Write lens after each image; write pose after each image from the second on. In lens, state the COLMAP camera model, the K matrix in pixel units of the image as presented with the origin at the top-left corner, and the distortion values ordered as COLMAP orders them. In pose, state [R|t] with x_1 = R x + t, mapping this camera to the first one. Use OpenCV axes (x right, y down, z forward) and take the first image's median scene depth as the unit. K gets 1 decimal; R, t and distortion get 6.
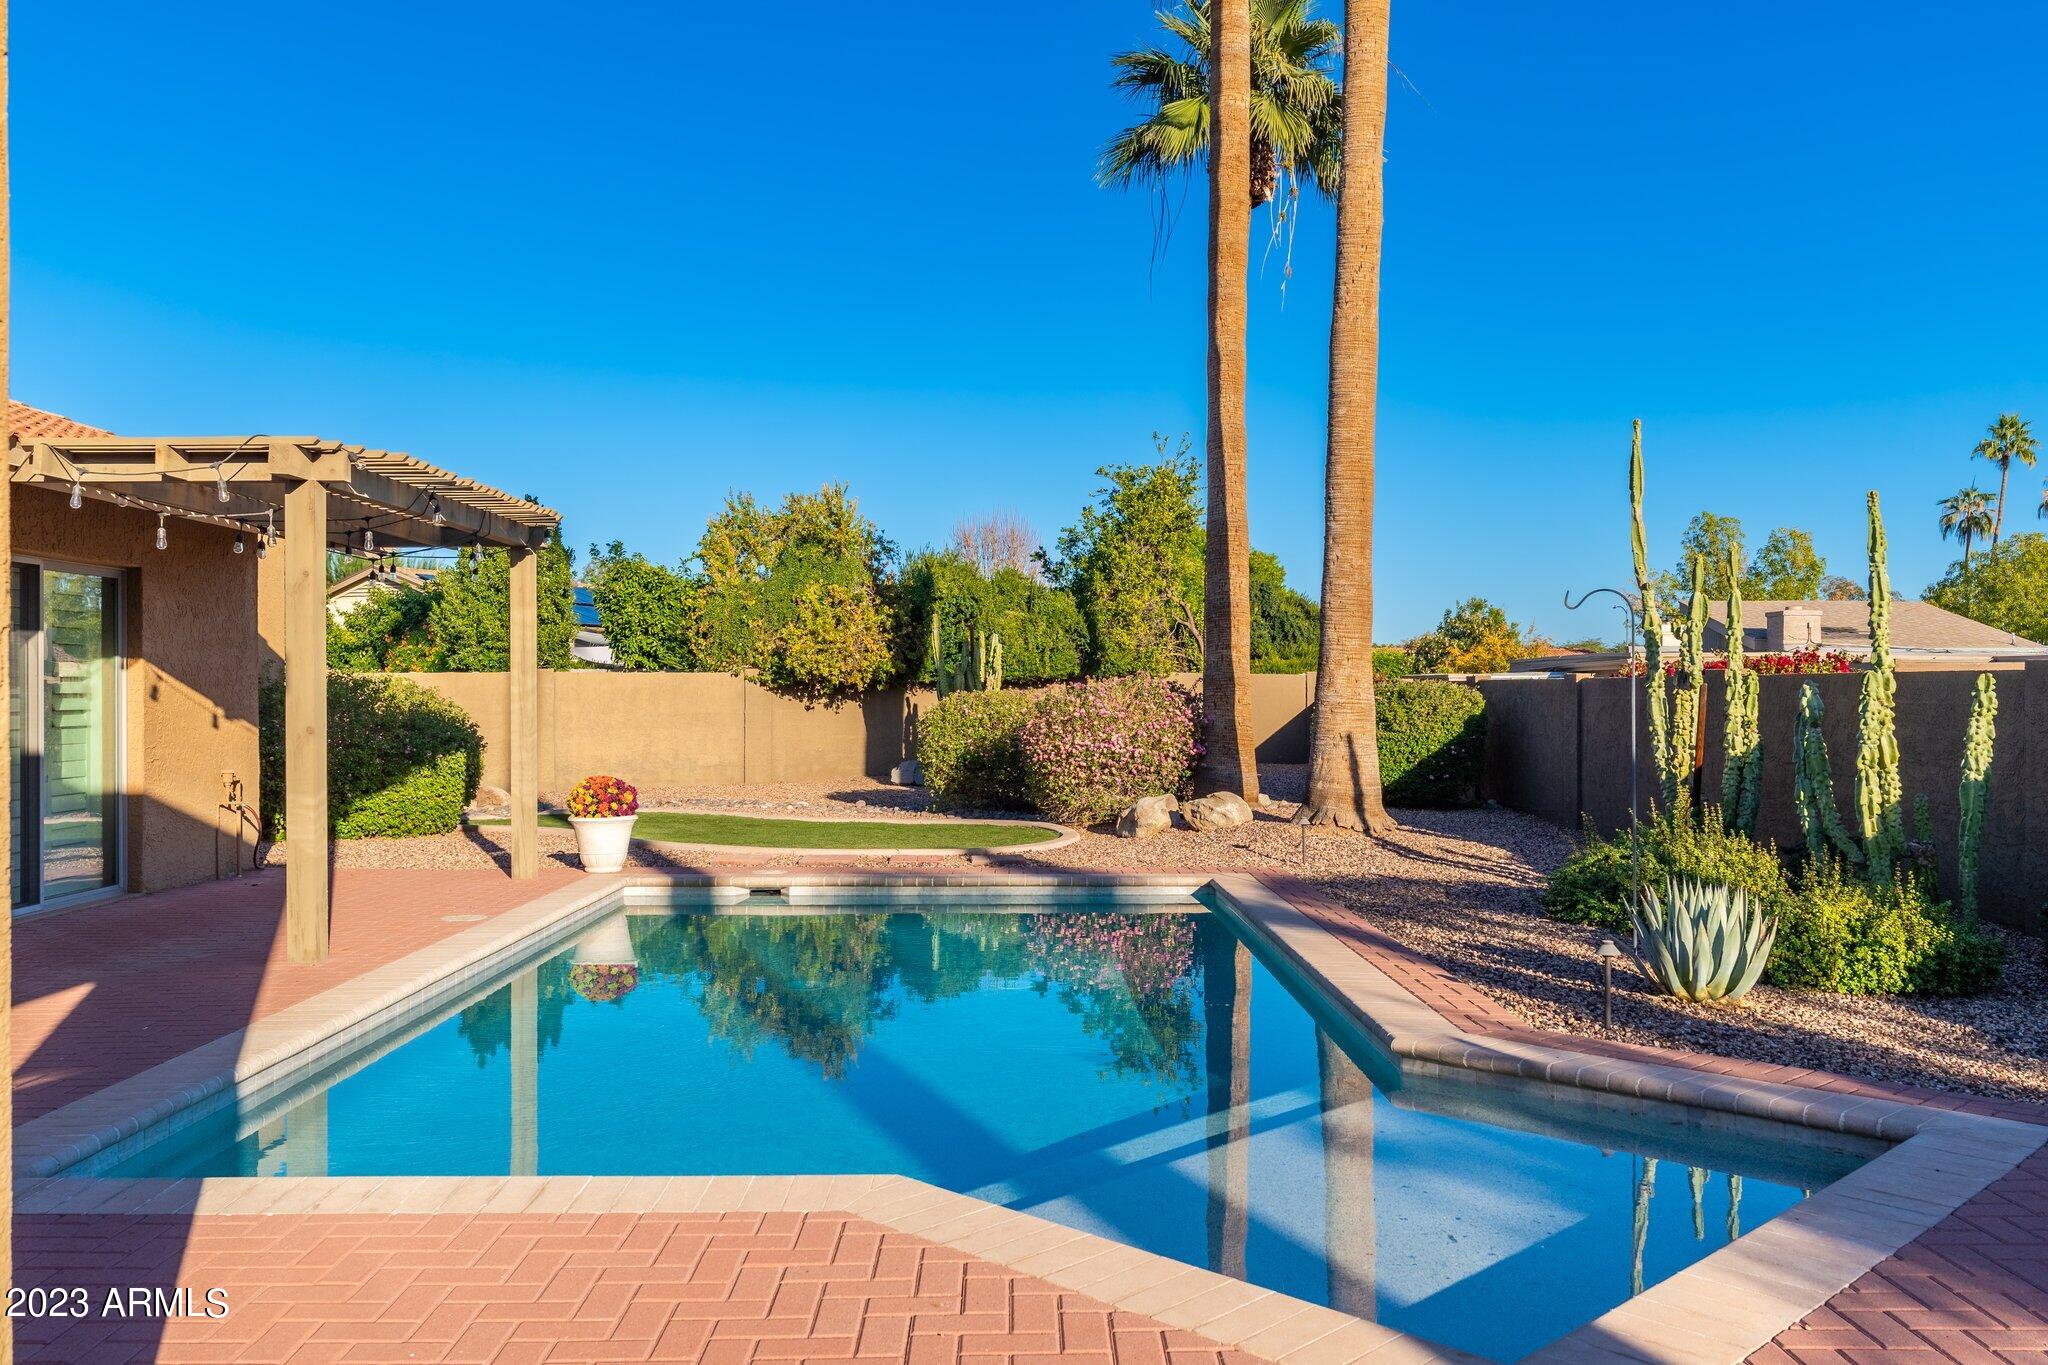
lens RADIAL K [[1688.5, 0, 1024.0], [0, 1688.5, 682.5], [0, 0, 1]] dist [0.013626, 0.002262]
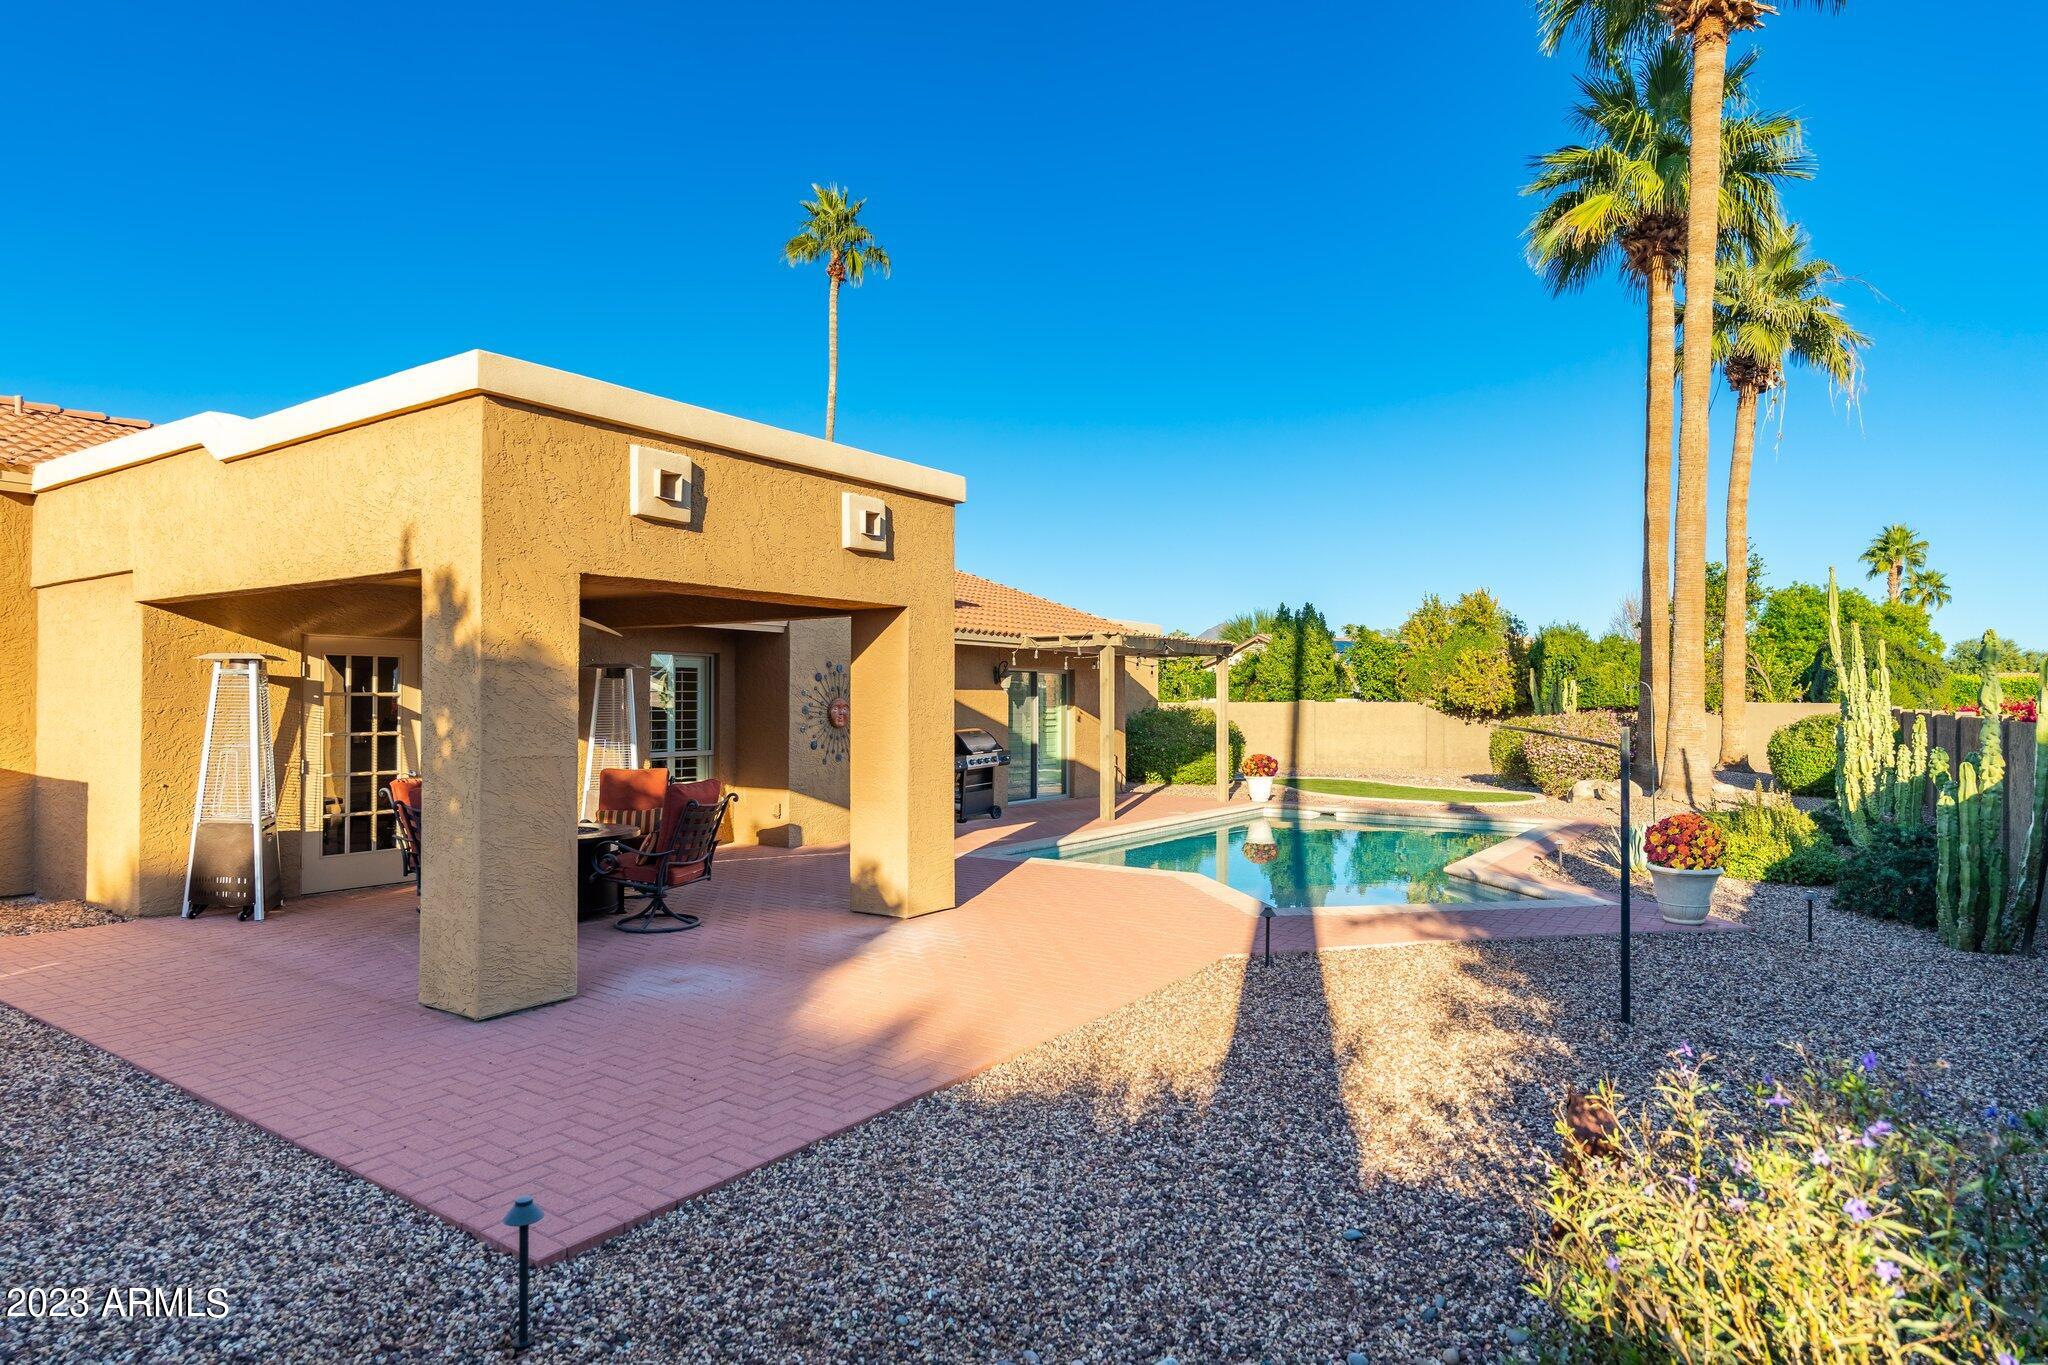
lens RADIAL K [[1166.8, 0, 1024.0], [0, 1166.8, 682.5], [0, 0, 1]] dist [0.016430, 0.000565]
pose [[0.824729, -0.006239, -0.565494, 0.170163], [-0.000937, 0.999923, -0.012399, -0.011301], [0.565528, 0.010756, 0.824659, -0.202399]]
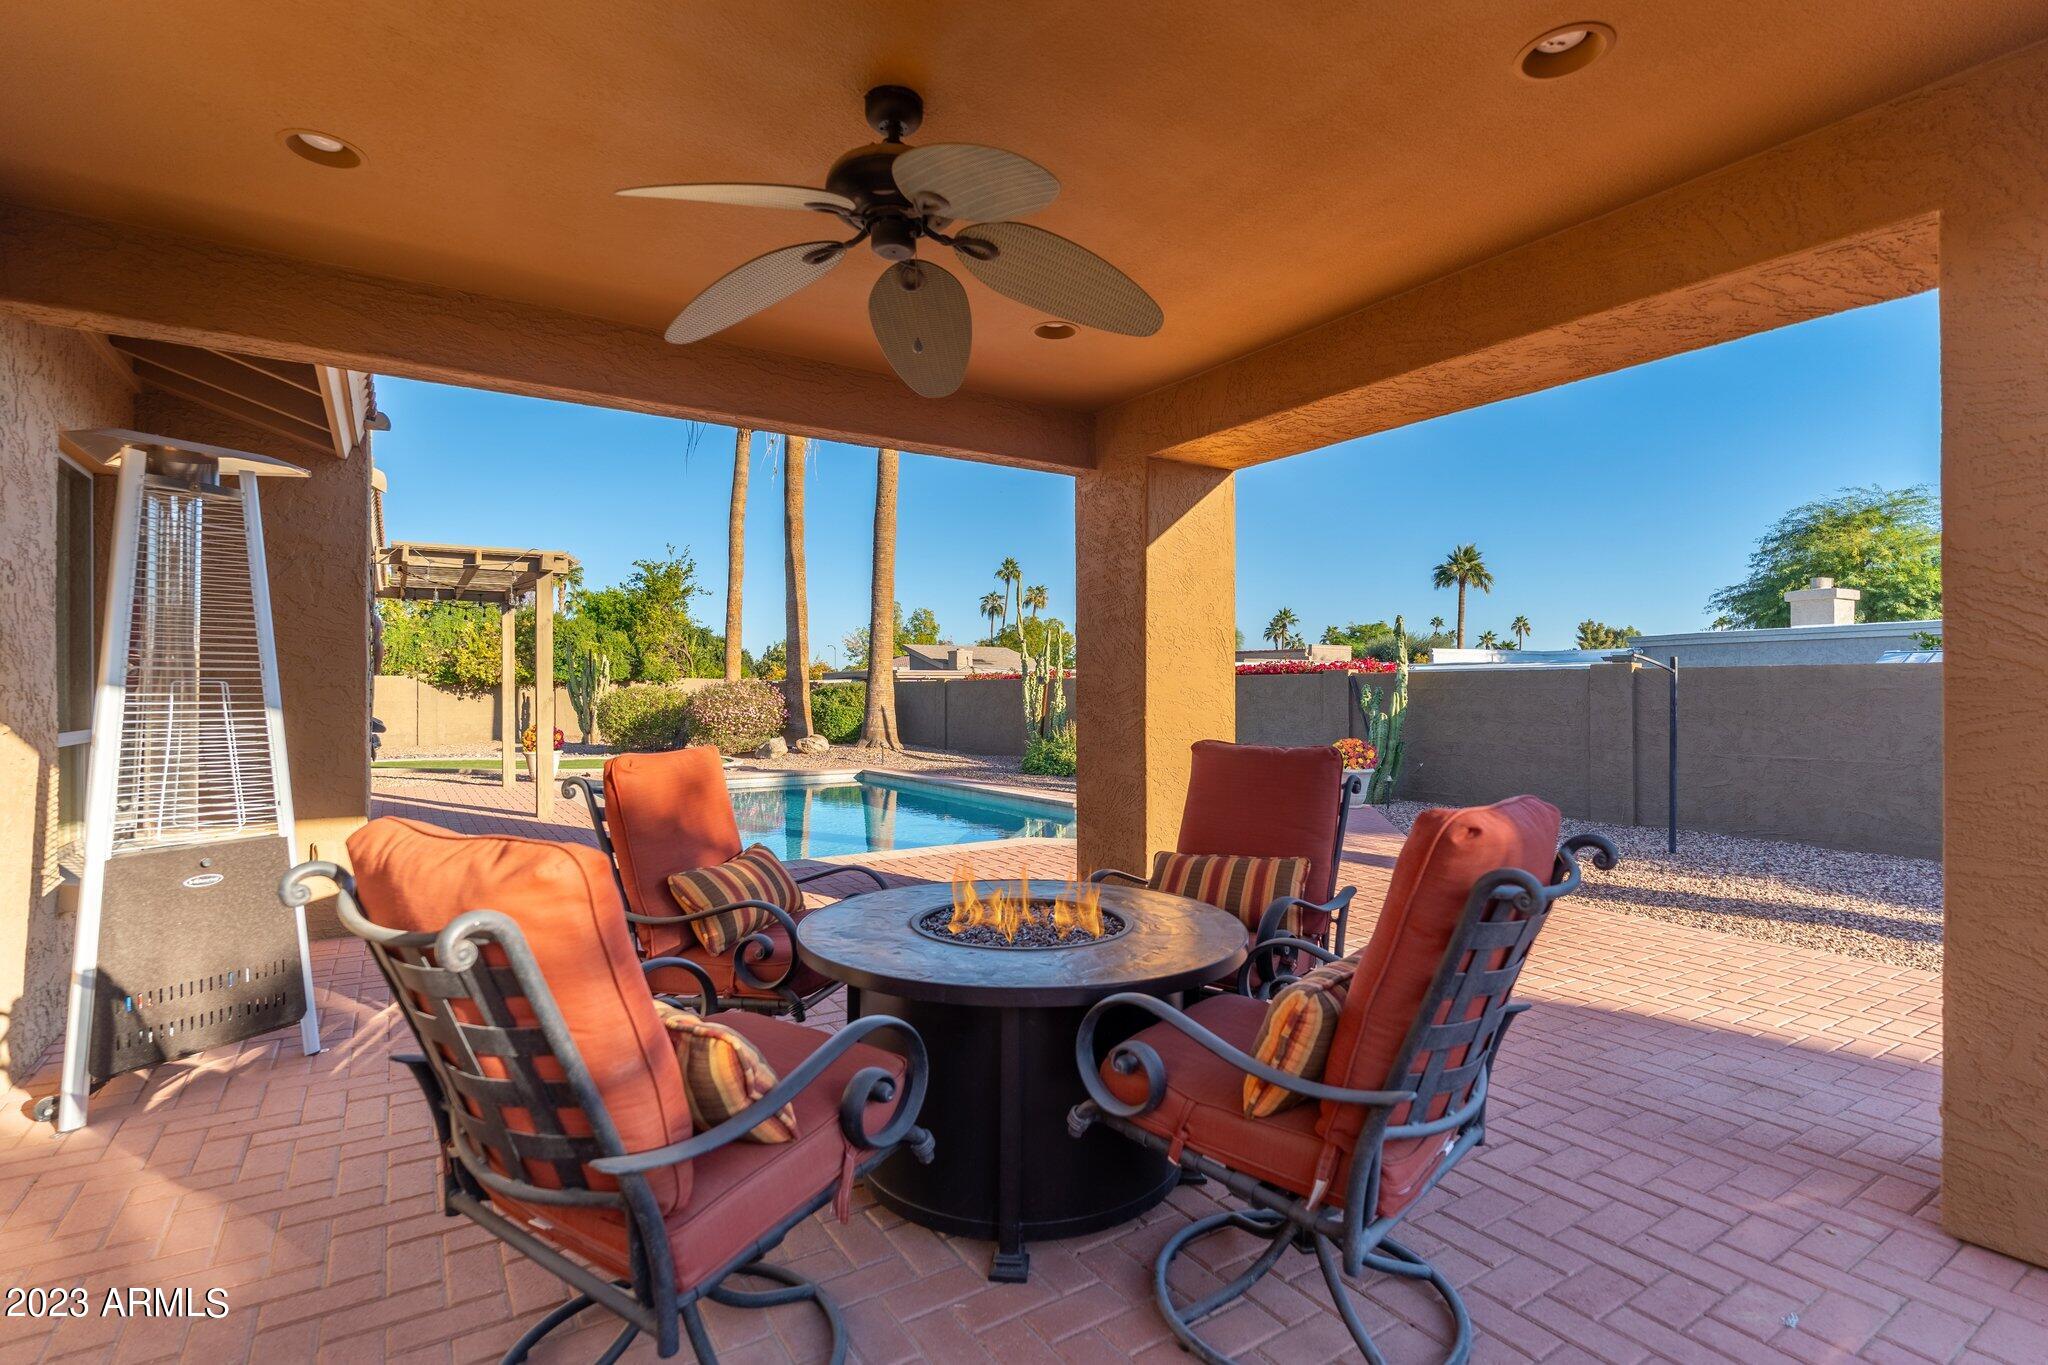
lens RADIAL K [[975.7, 0, 1021.8], [0, 975.7, 695.5], [0, 0, 1]] dist [-0.003579, -0.000595]
pose [[0.846166, -0.002935, 0.532911, -0.176921], [-0.001809, 0.999963, 0.008379, 0.003921], [-0.532916, -0.008054, 0.846130, -0.082400]]
